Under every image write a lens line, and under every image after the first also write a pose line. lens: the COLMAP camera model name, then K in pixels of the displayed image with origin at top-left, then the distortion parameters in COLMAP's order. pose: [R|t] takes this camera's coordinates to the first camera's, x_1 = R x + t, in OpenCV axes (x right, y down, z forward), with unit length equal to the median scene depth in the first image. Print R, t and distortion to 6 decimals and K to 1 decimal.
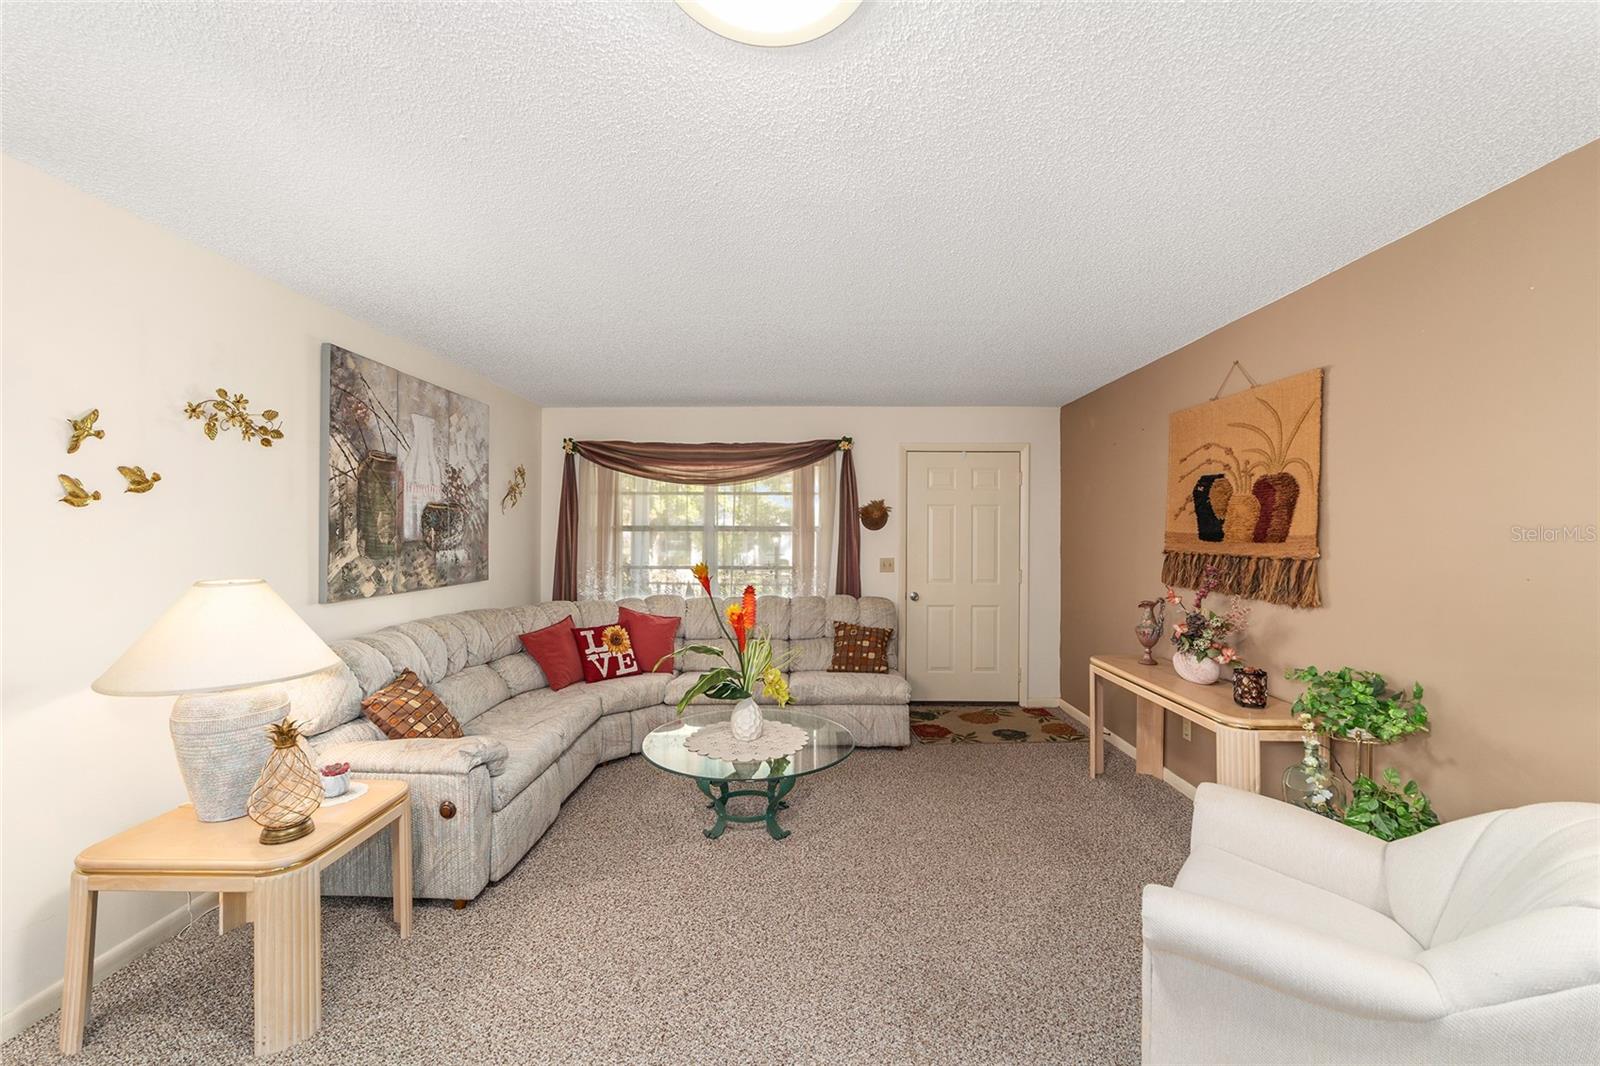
lens RADIAL K [[618.3, 0, 794.4], [0, 618.3, 534.0], [0, 0, 1]] dist [-0.019420, 0.009333]
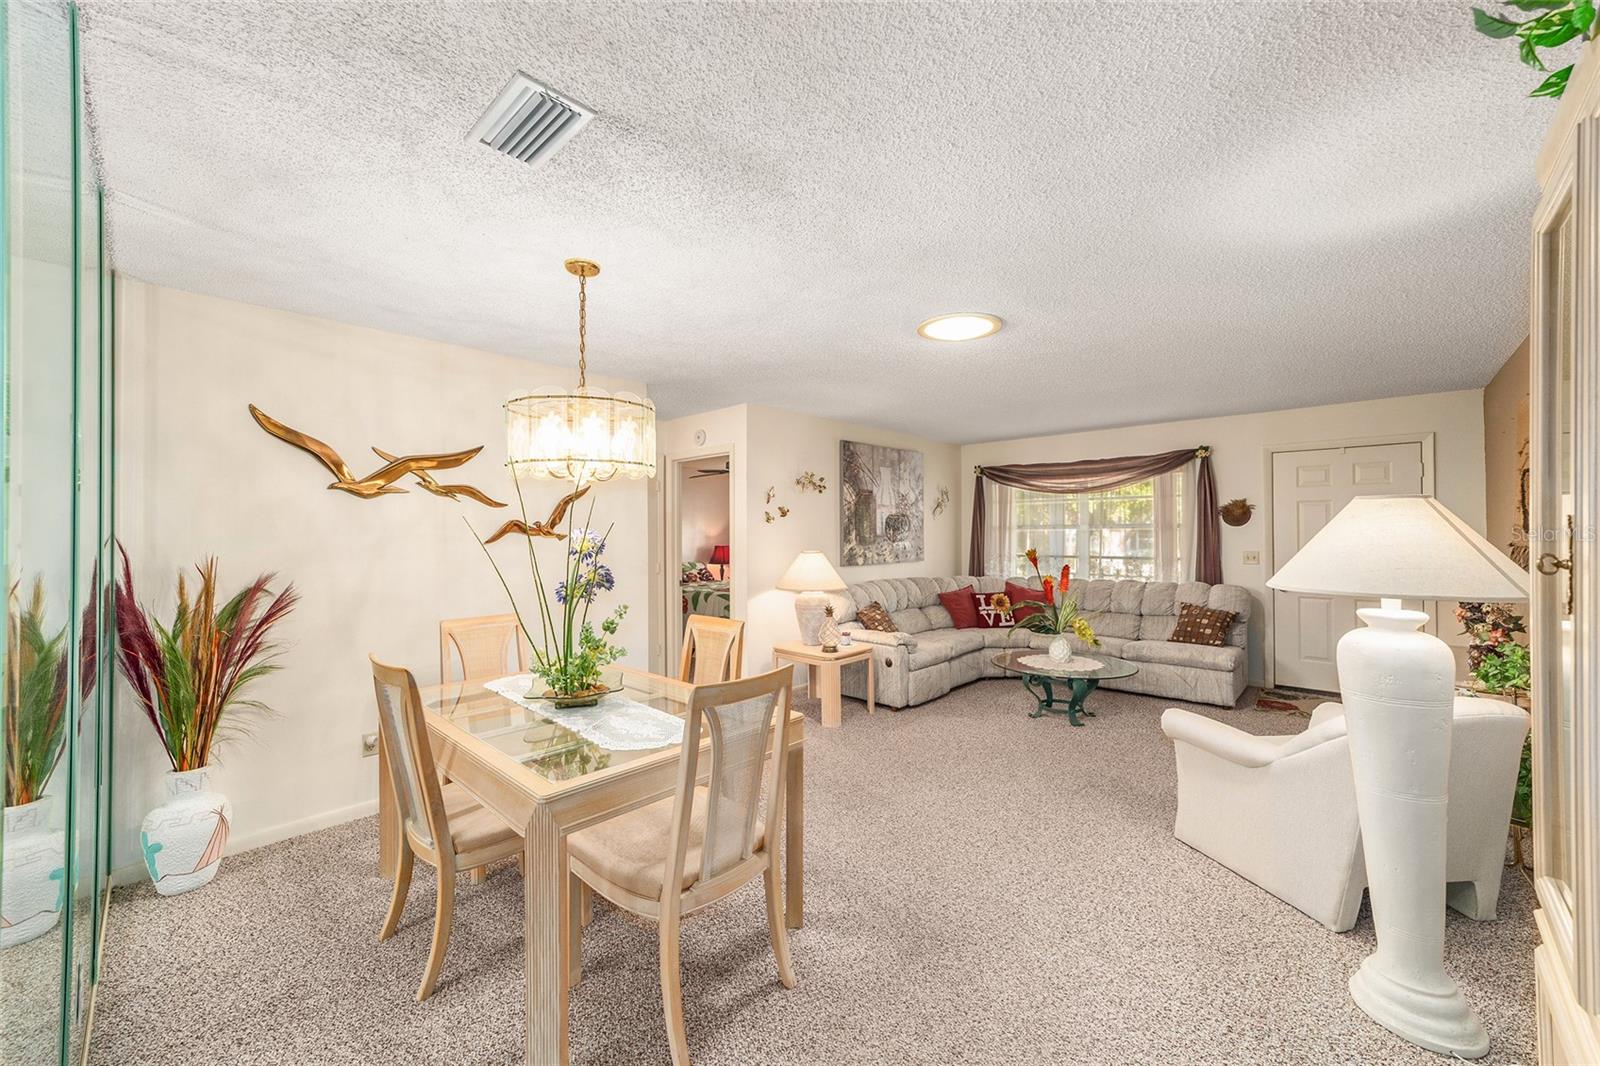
lens RADIAL K [[618.3, 0, 794.4], [0, 618.3, 534.0], [0, 0, 1]] dist [-0.019420, 0.009333]
pose [[0.741810, -0.005793, -0.670586, 0.414948], [0.007911, 0.999969, 0.000112, 0.002134], [0.670564, -0.005388, 0.741832, -0.529032]]
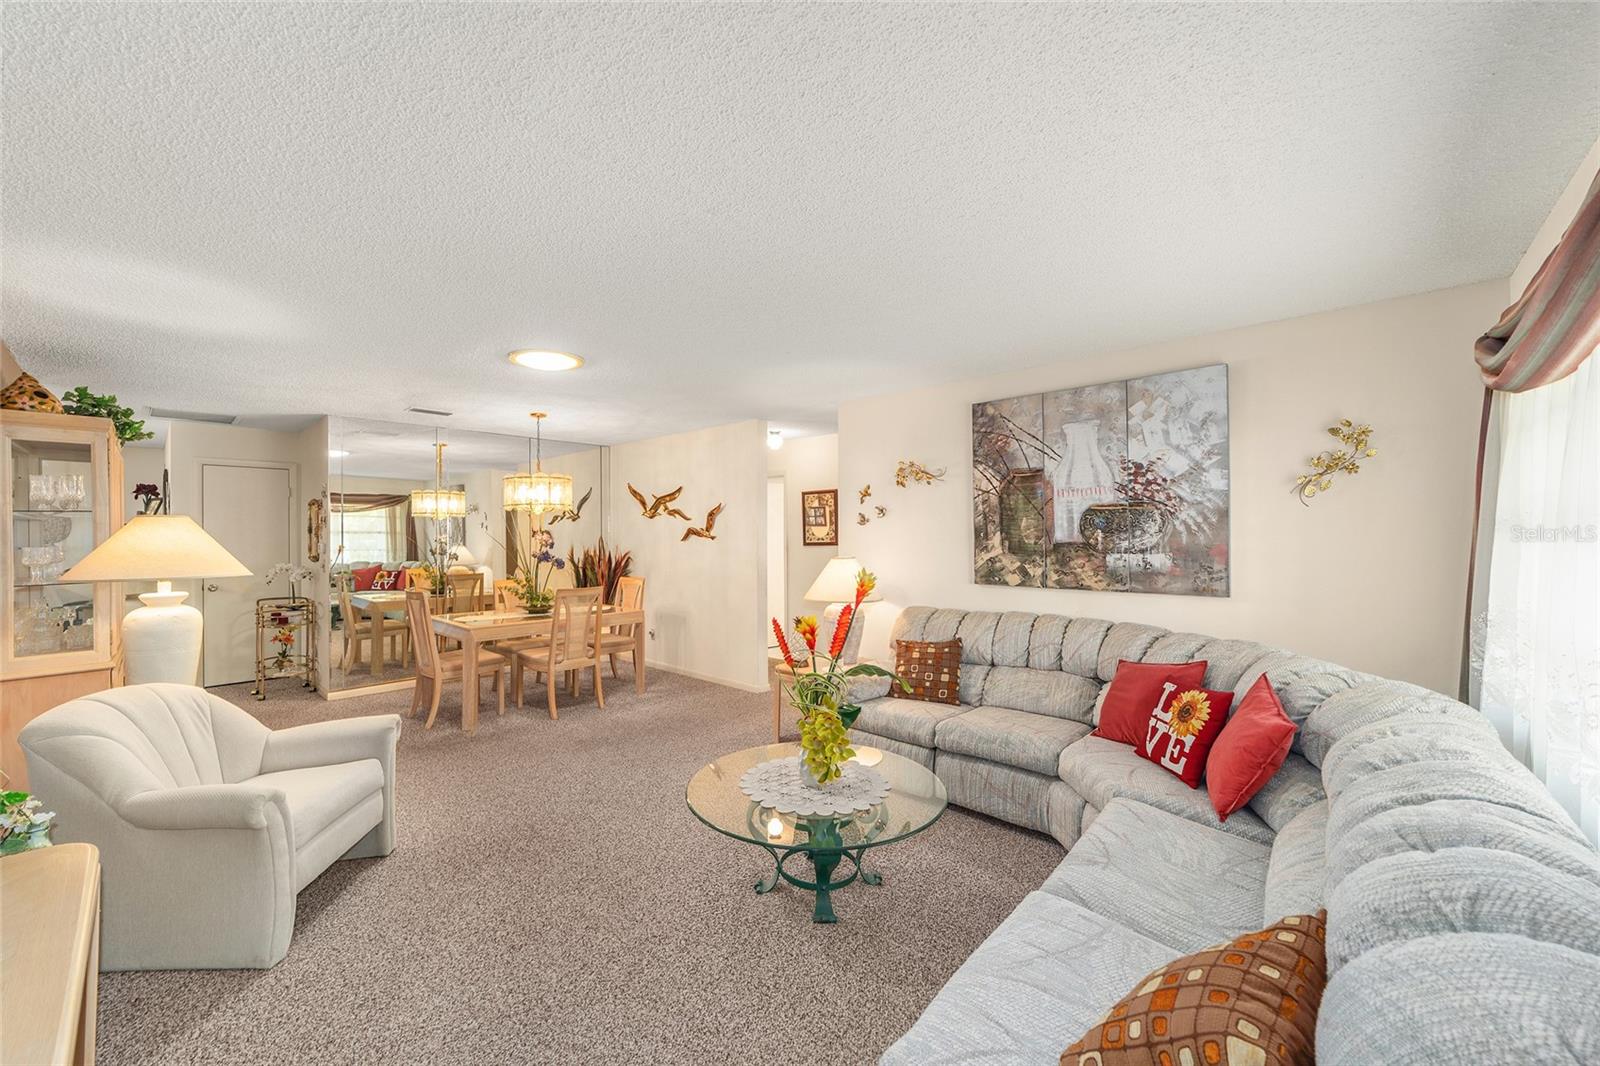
lens RADIAL K [[616.7, 0, 794.9], [0, 616.7, 544.2], [0, 0, 1]] dist [-0.015908, 0.008688]
pose [[-0.660318, 0.015938, -0.750817, 0.499251], [0.004423, 0.999840, 0.017334, -0.006350], [0.750973, 0.008125, -0.660283, 1.345207]]
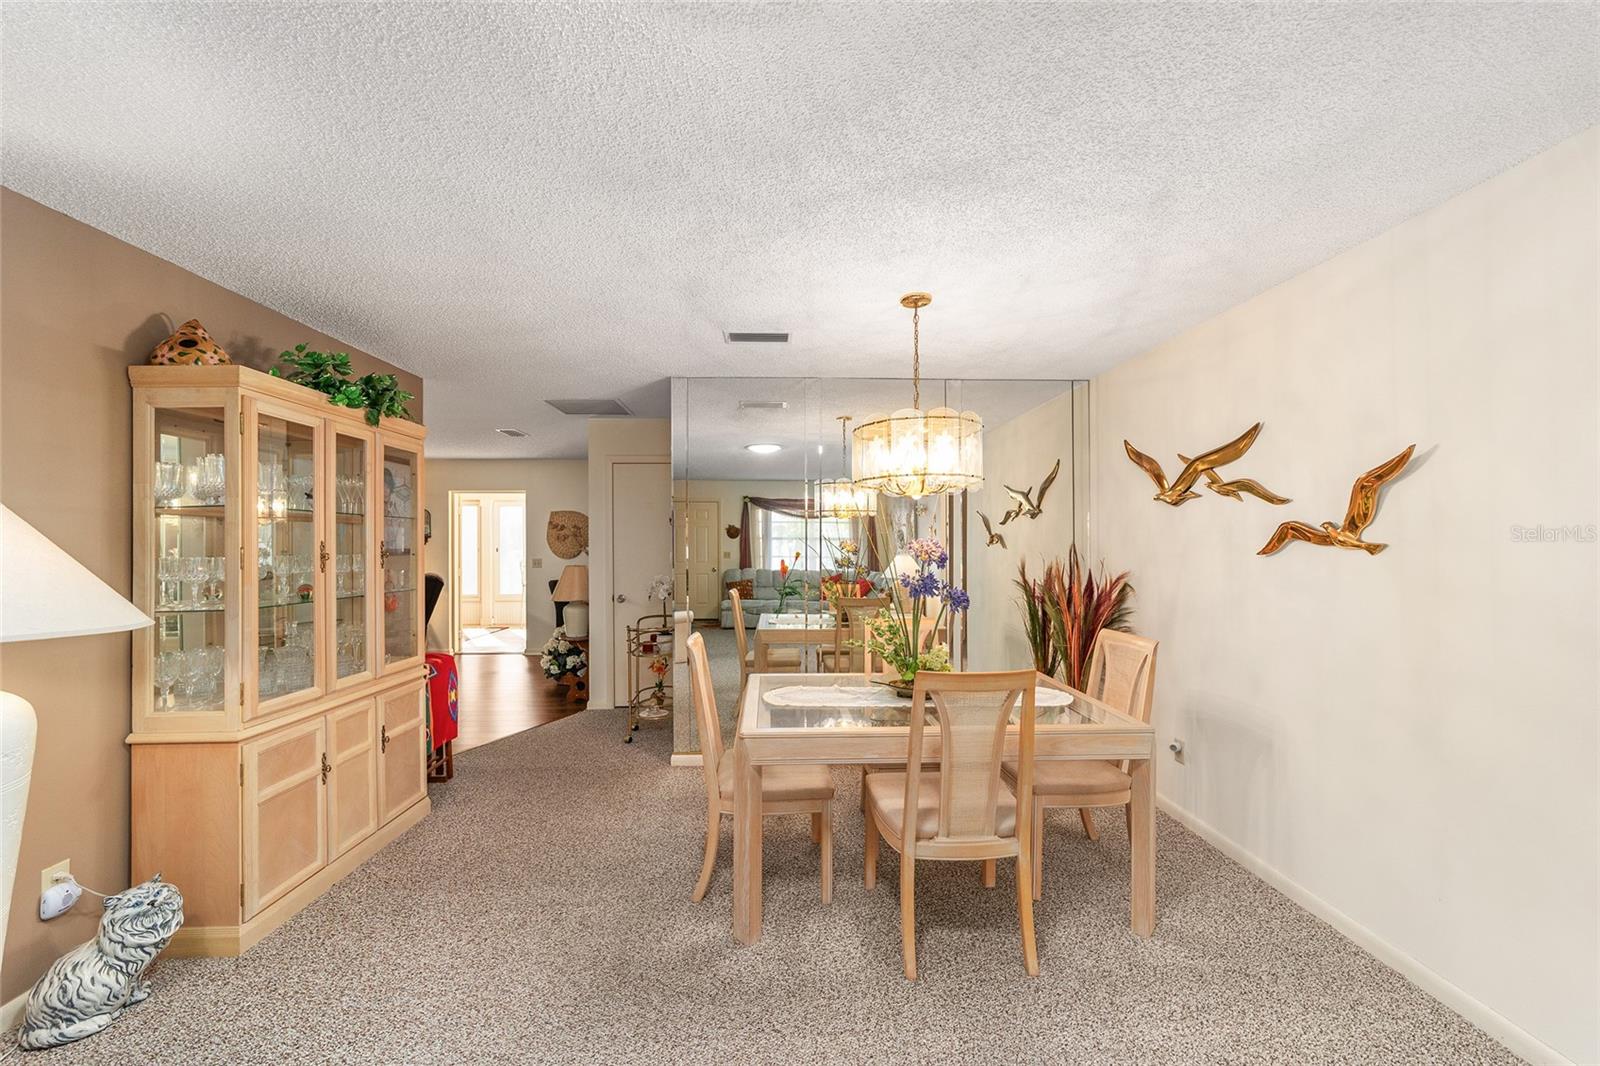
lens RADIAL K [[616.7, 0, 794.9], [0, 616.7, 544.2], [0, 0, 1]] dist [-0.015908, 0.008688]
pose [[-0.997849, 0.005733, -0.065298, -0.034308], [0.005529, 0.999979, 0.003304, -0.004702], [0.065315, 0.002936, -0.997860, 0.597917]]
